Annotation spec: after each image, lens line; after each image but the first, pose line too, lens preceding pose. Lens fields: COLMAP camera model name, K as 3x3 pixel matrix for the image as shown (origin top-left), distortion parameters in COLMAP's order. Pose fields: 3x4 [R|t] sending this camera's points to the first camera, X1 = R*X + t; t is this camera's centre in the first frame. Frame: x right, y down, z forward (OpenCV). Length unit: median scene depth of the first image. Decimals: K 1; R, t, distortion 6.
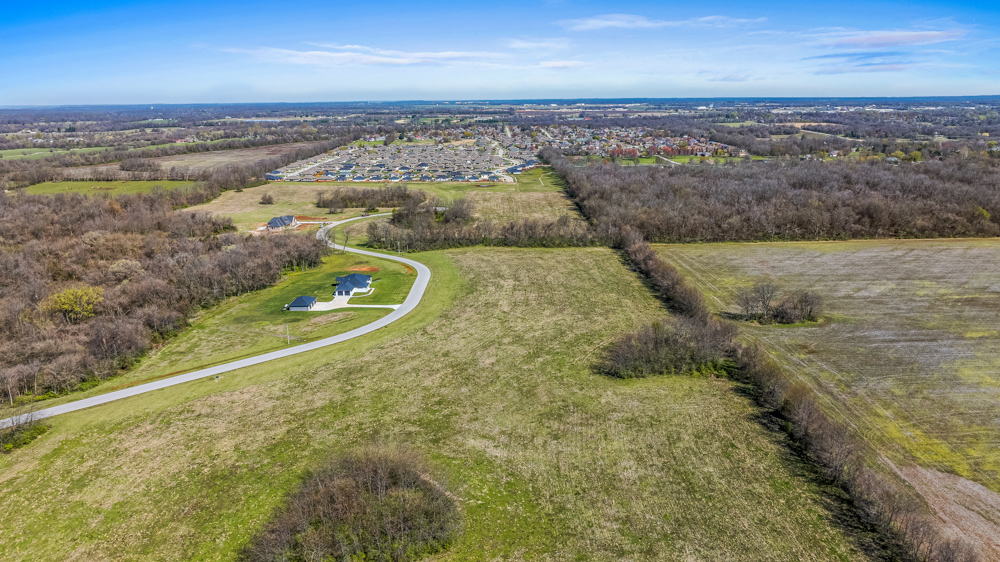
lens RADIAL K [[689.6, 0, 500.0], [0, 689.6, 281.0], [0, 0, 1]] dist [-0.020835, 0.002669]
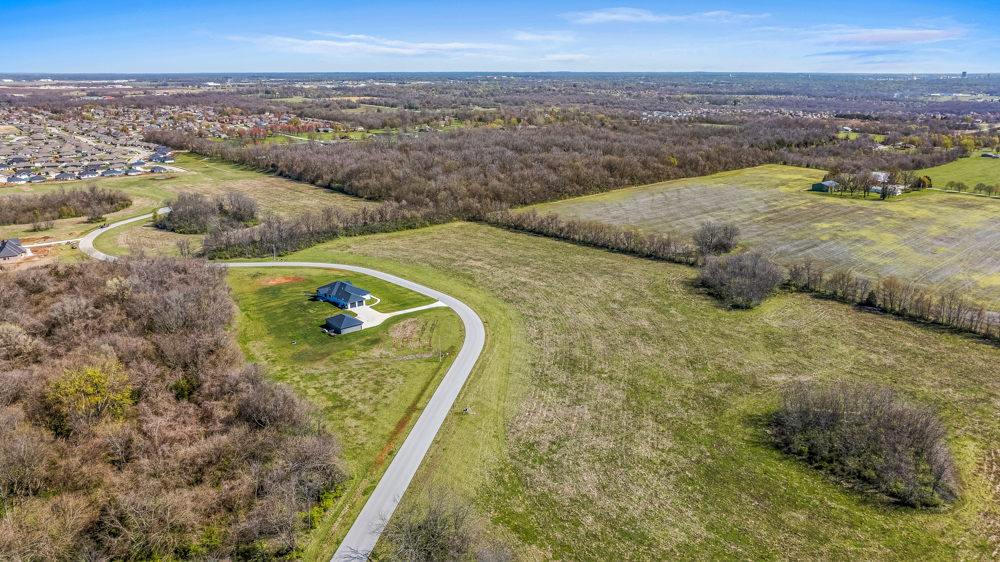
lens RADIAL K [[689.6, 0, 500.0], [0, 689.6, 281.0], [0, 0, 1]] dist [-0.020835, 0.002669]
pose [[0.762543, -0.179082, 0.621658, -0.720124], [0.158266, 0.983364, 0.089145, -0.067646], [-0.627280, 0.030410, 0.778199, 0.260330]]
